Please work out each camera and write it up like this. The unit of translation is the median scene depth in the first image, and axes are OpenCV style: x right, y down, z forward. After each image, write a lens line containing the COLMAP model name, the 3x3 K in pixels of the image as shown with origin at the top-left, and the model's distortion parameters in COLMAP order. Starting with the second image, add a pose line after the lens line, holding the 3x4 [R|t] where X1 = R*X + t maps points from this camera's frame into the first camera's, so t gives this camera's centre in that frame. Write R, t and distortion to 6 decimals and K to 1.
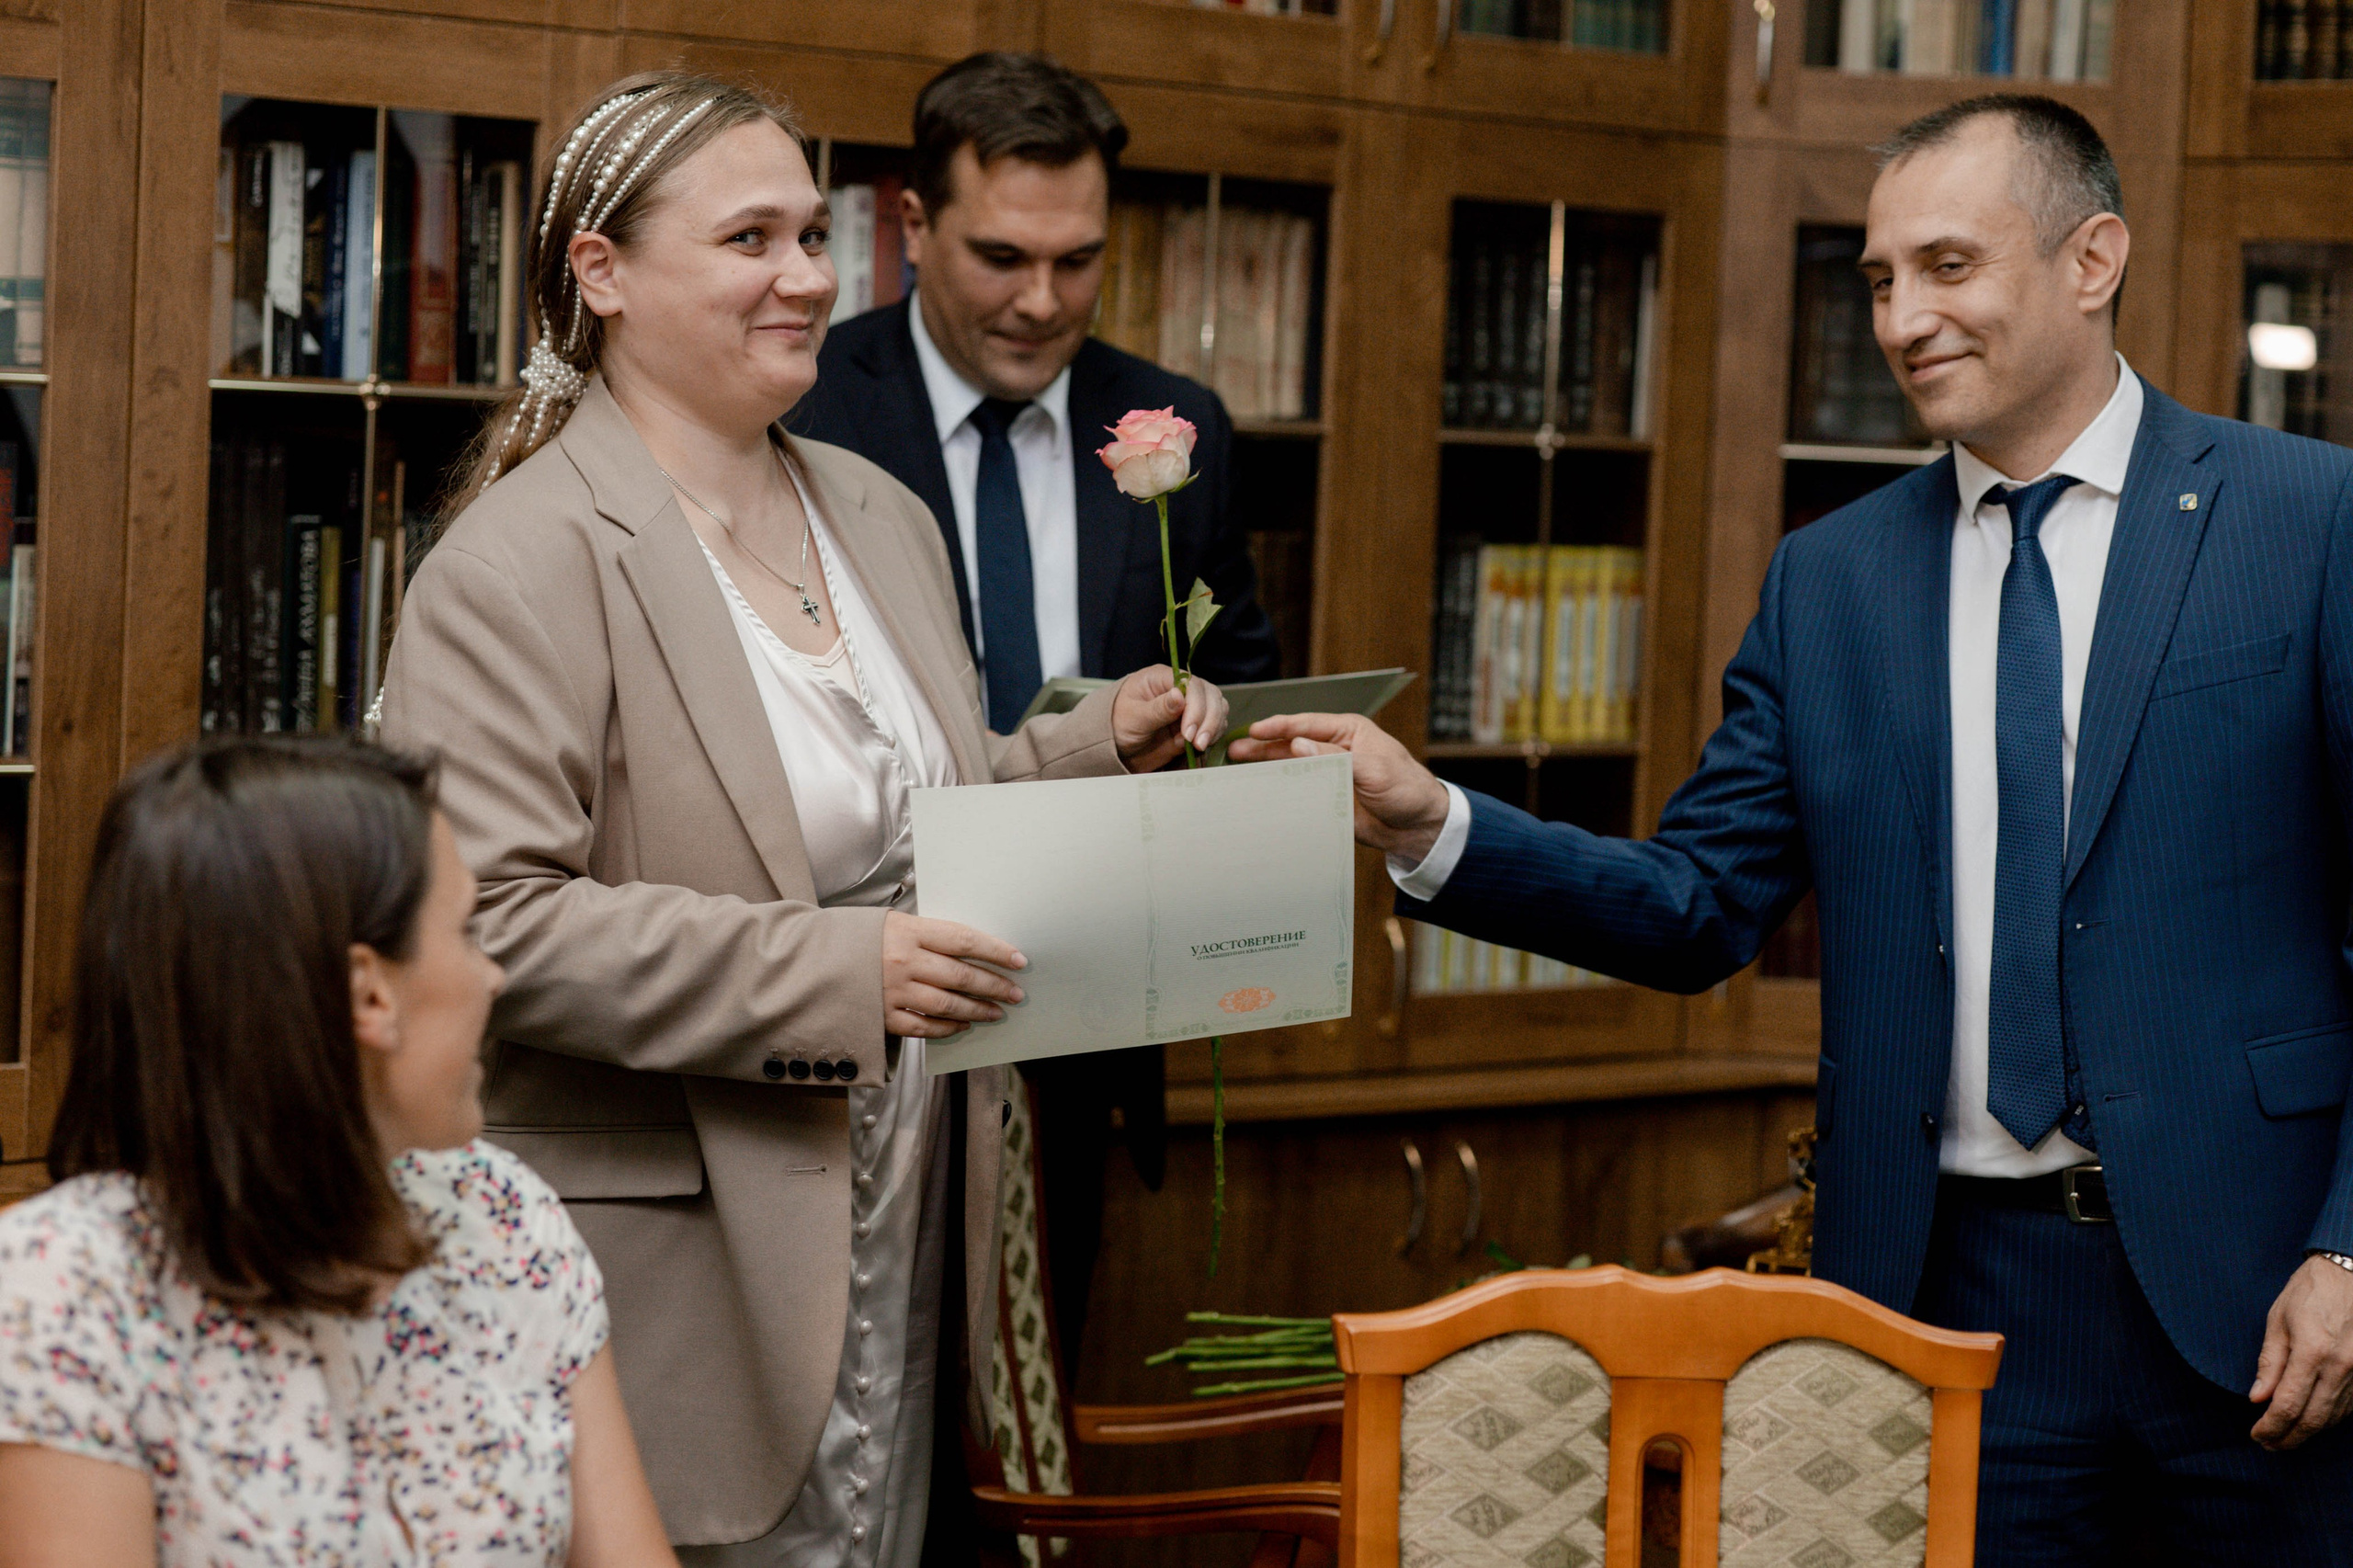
lens RADIAL K [[5687.6, 0, 1228.8], [0, 5687.6, 706.4], [0, 0, 1]] dist [0.074386, 0.000000]
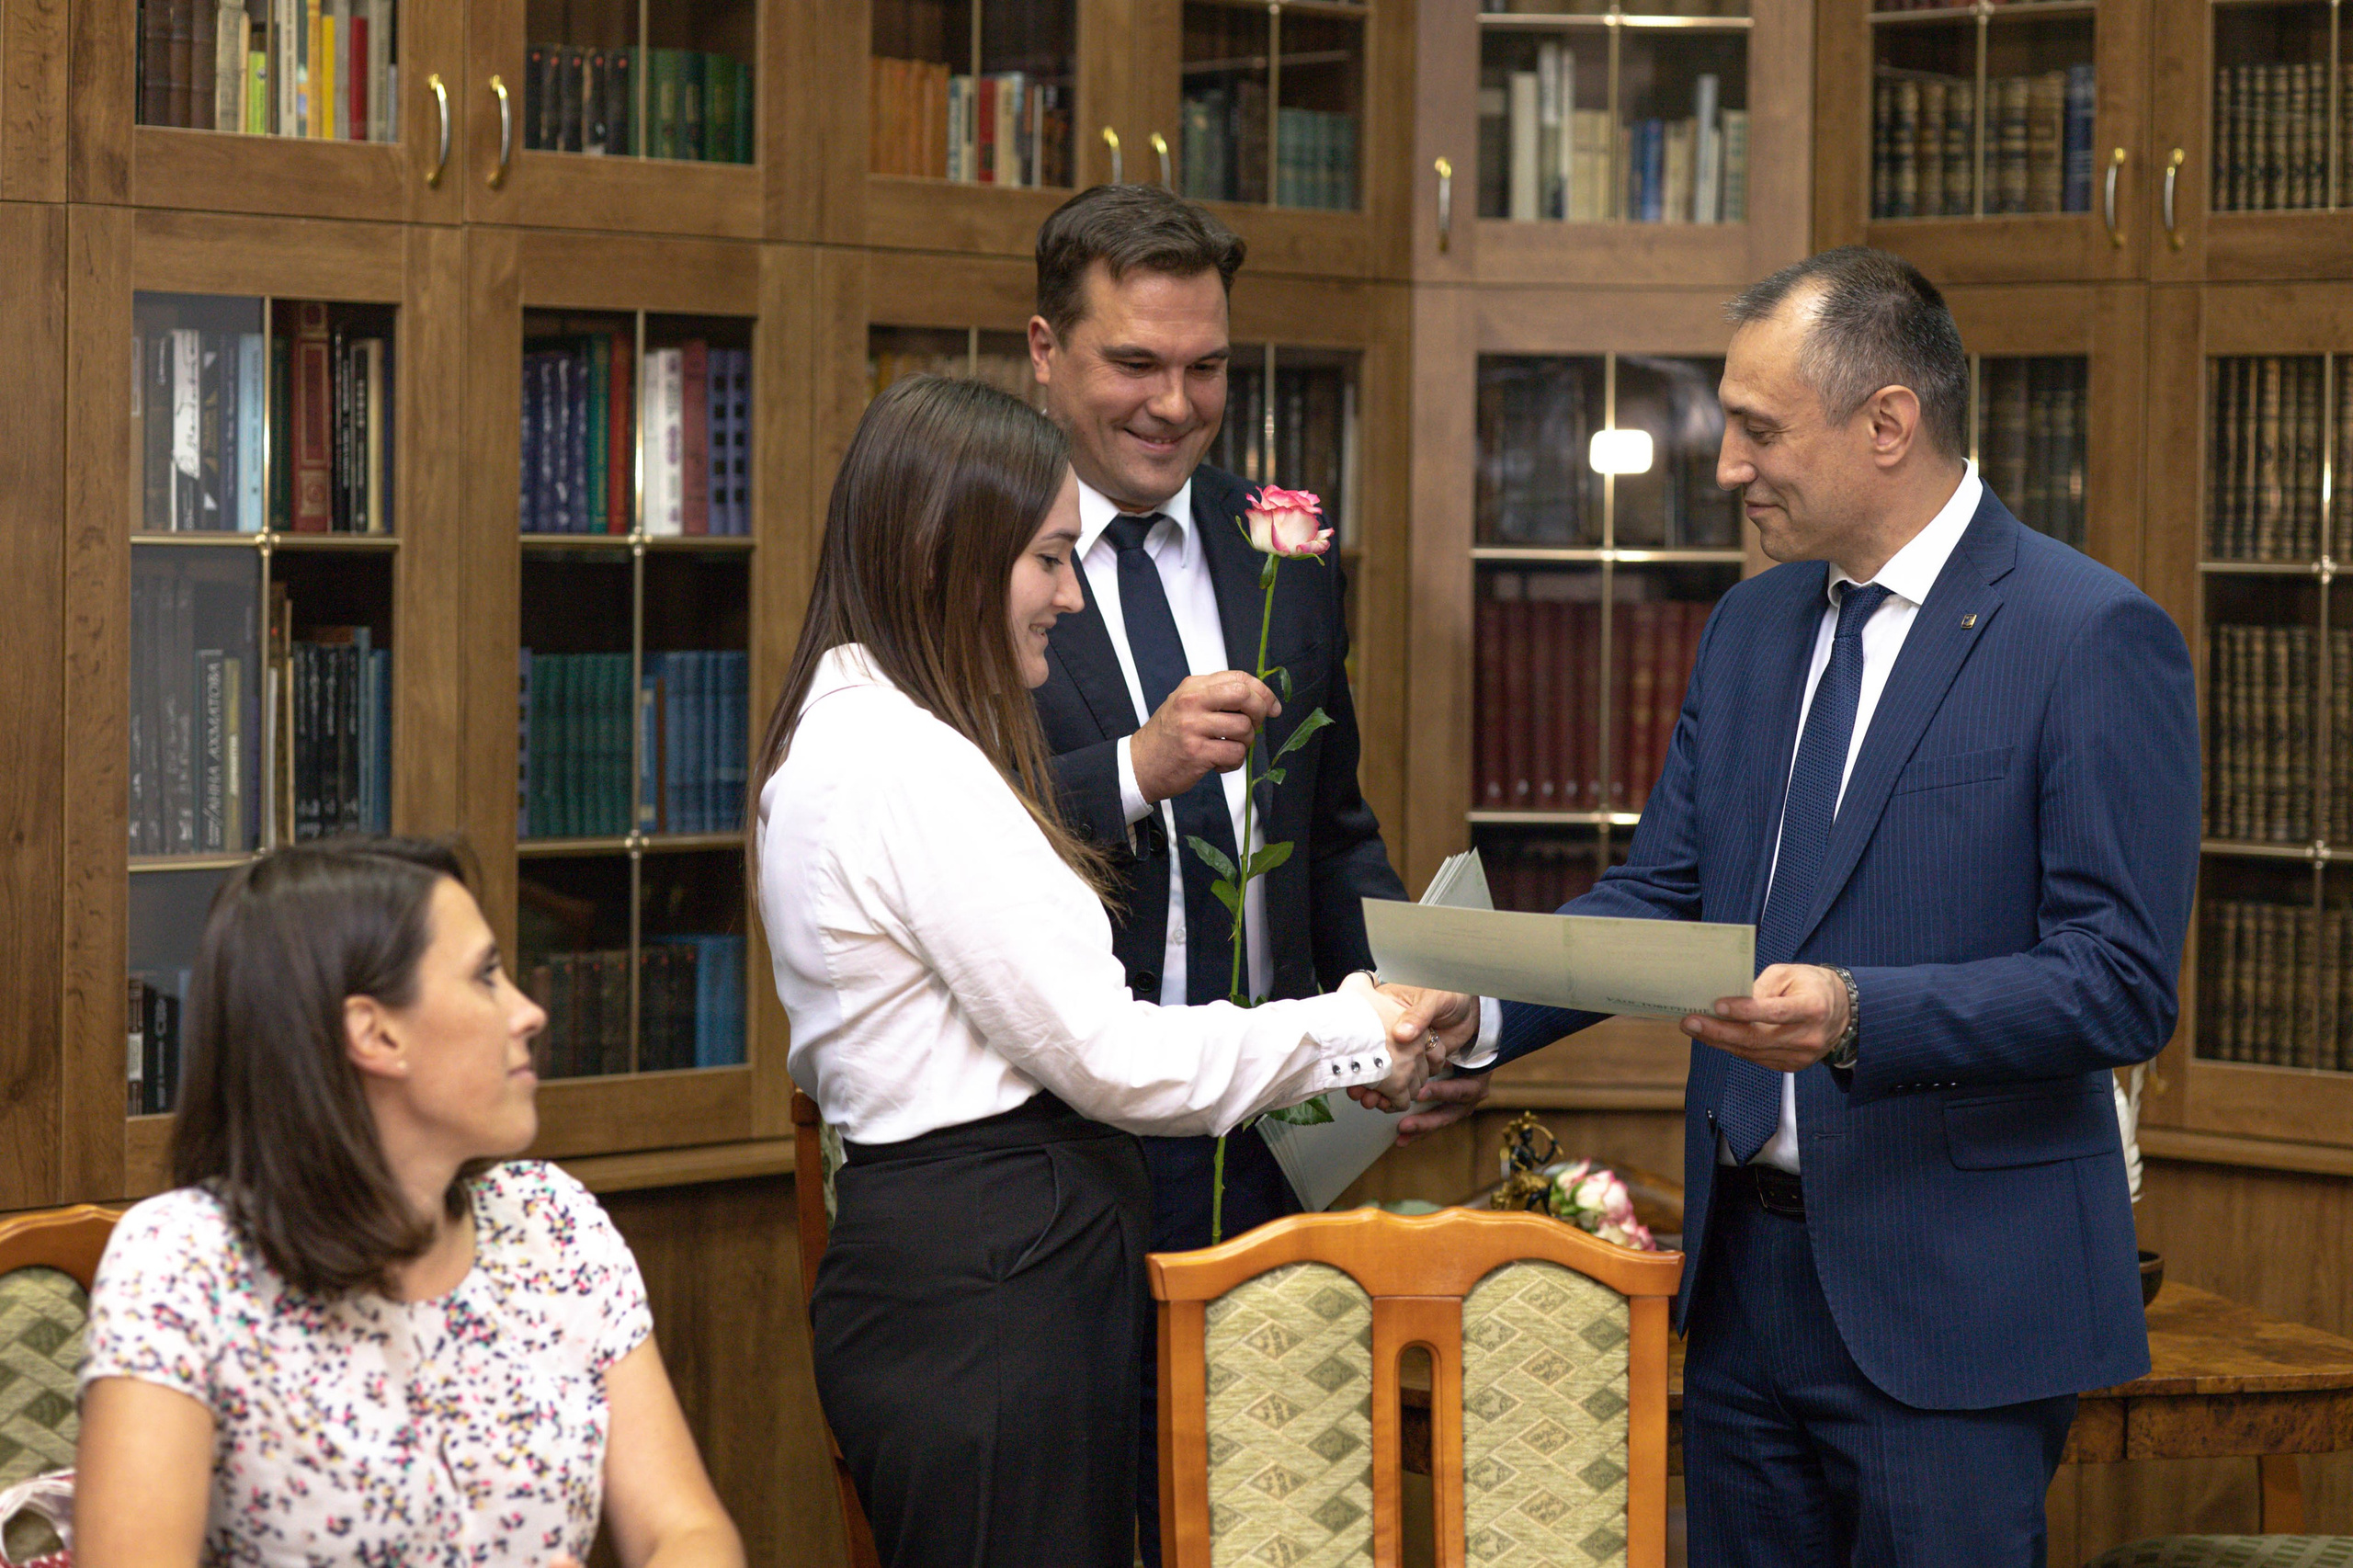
lens RADIAL K [[5687.6, 0, 1123.6], [0, 5687.6, 757.0], [0, 0, 1]] dist [0.074386, 0.000000]
pose [[0.998731, -0.033237, 0.037832, -0.021645], [0.033765, 0.999340, -0.013383, 0.010642], [-0.037362, 0.014643, 0.999194, -0.173632]]
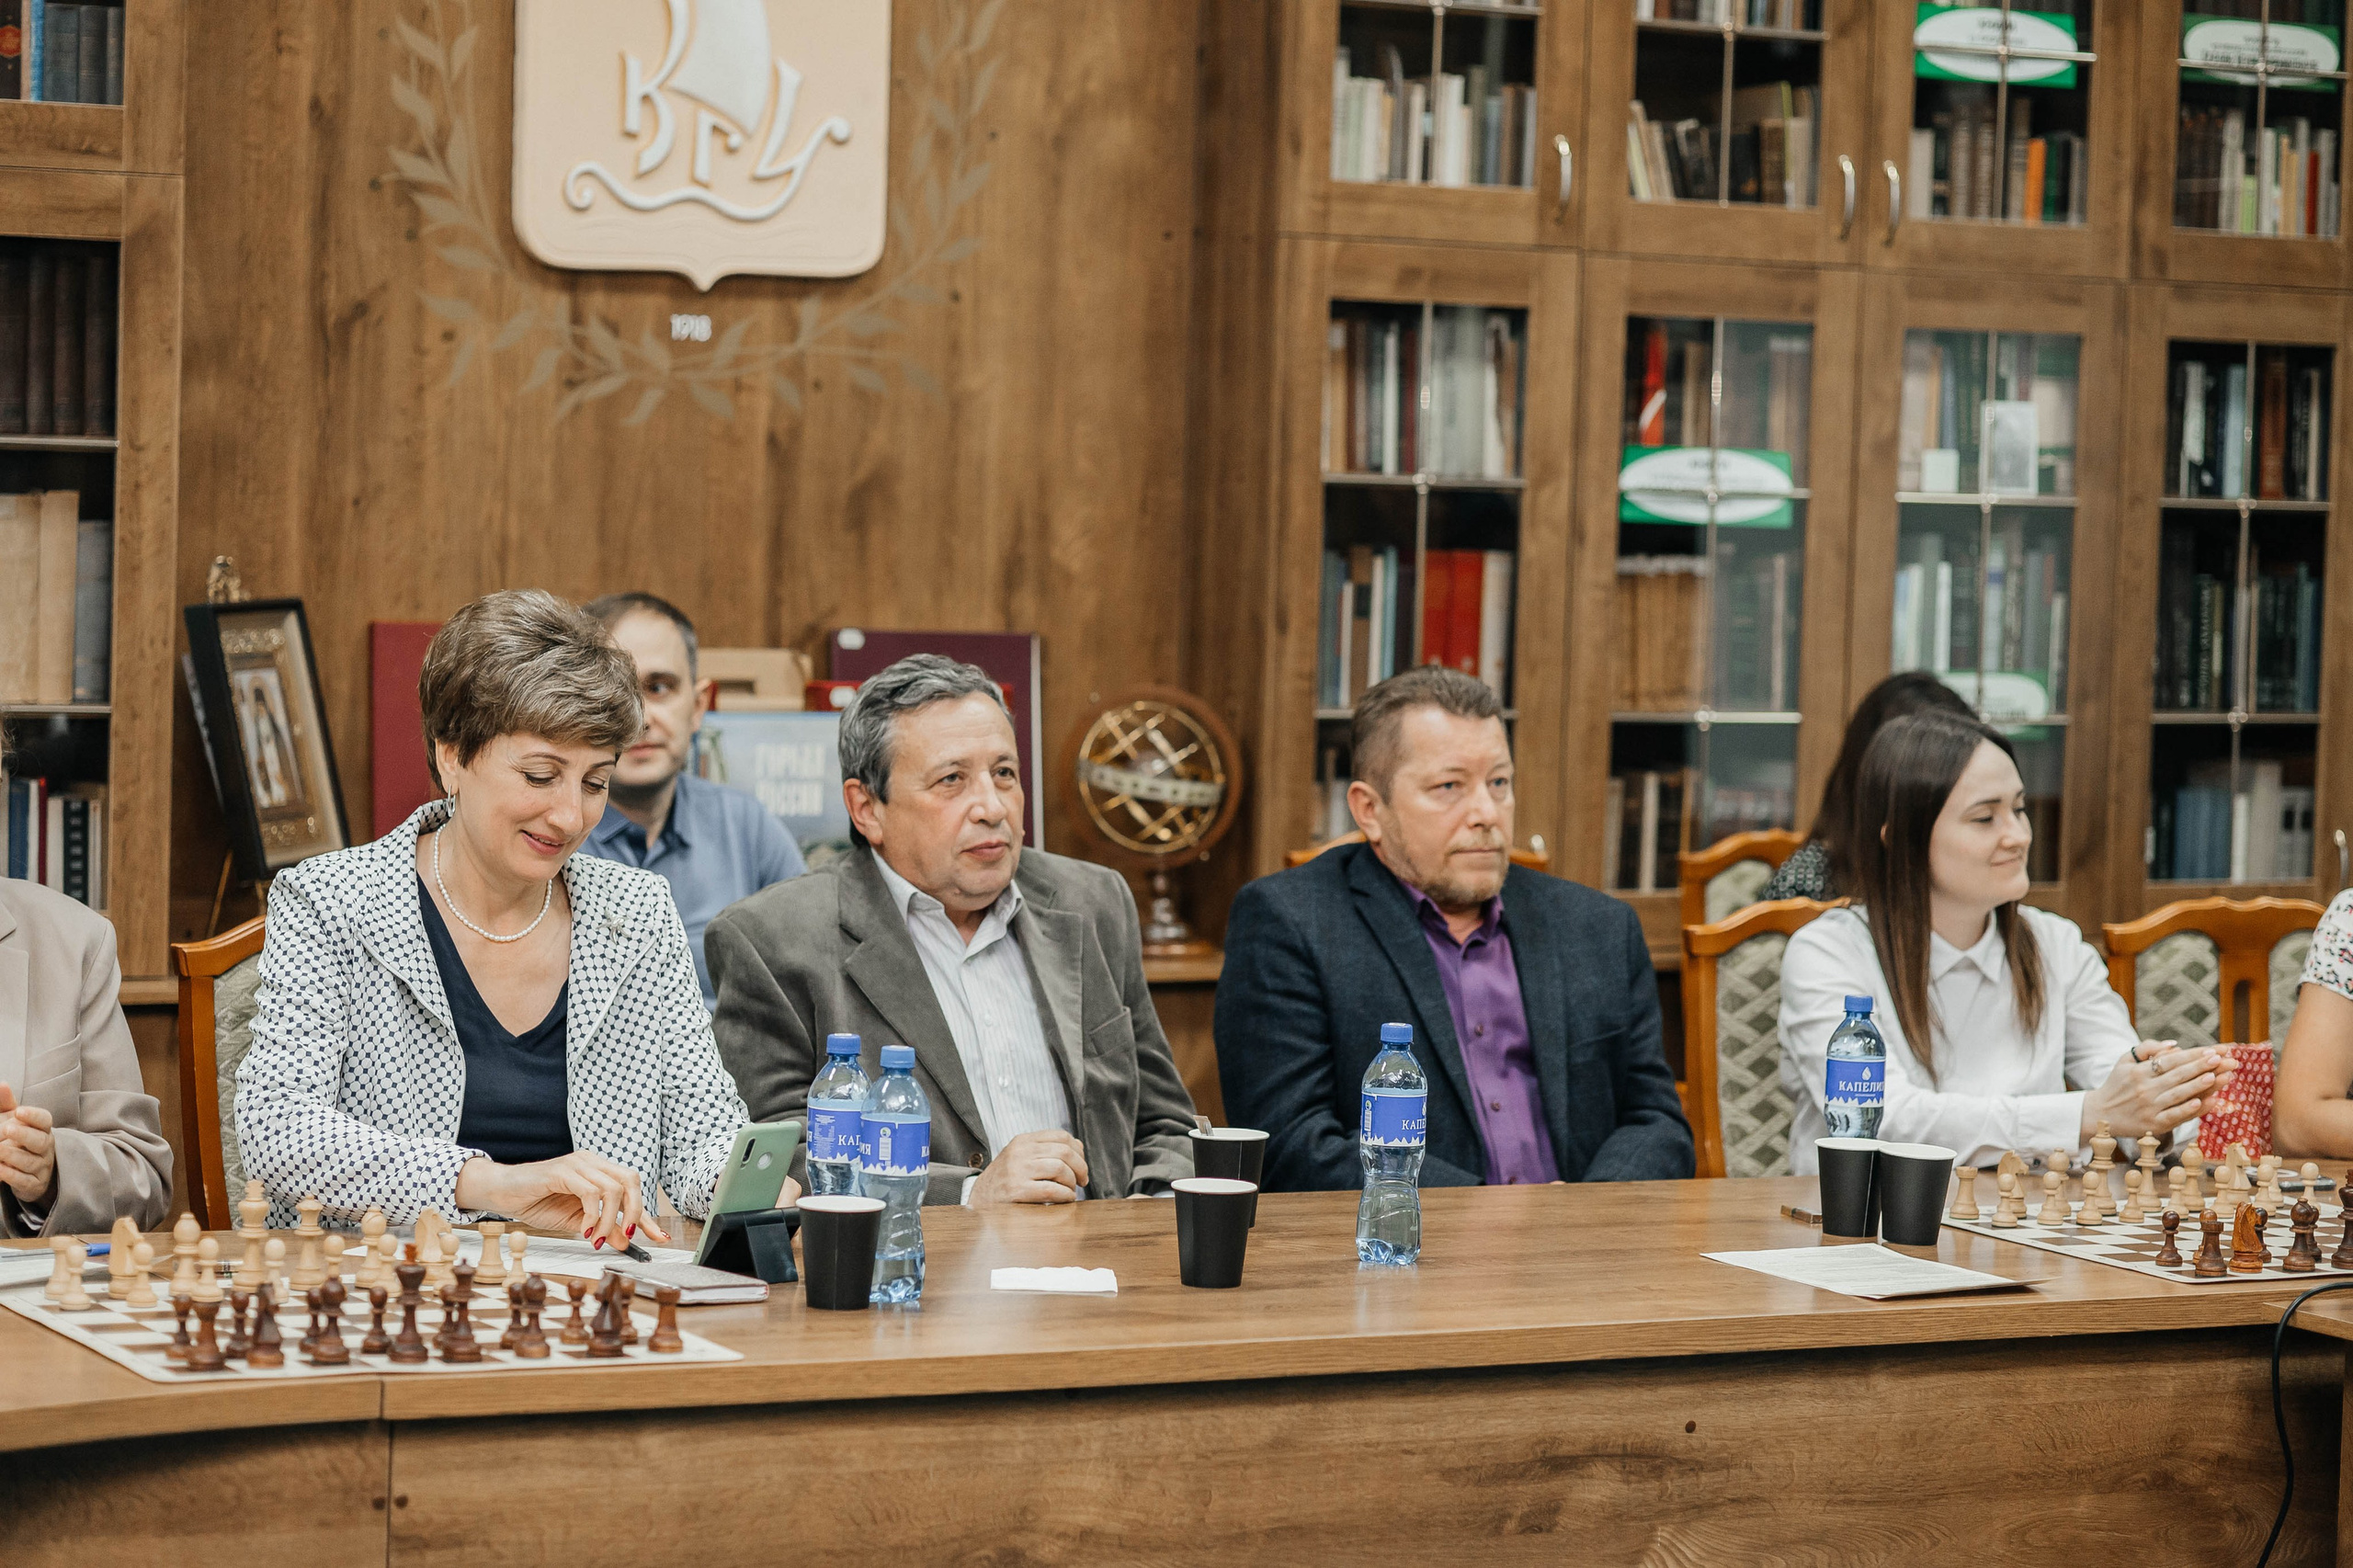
lens RADIAL K [[5687.6, 0, 1171.3], [0, 5687.6, 772.2], [0, 0, 1]] dist [0.074386, 0.000000]
pose [[0.975818, -0.005436, -0.218517, -0.093150], [0.004109, 0.999970, -0.006526, 0.038094], [0.218546, 0.005470, 0.975811, -0.806477]]
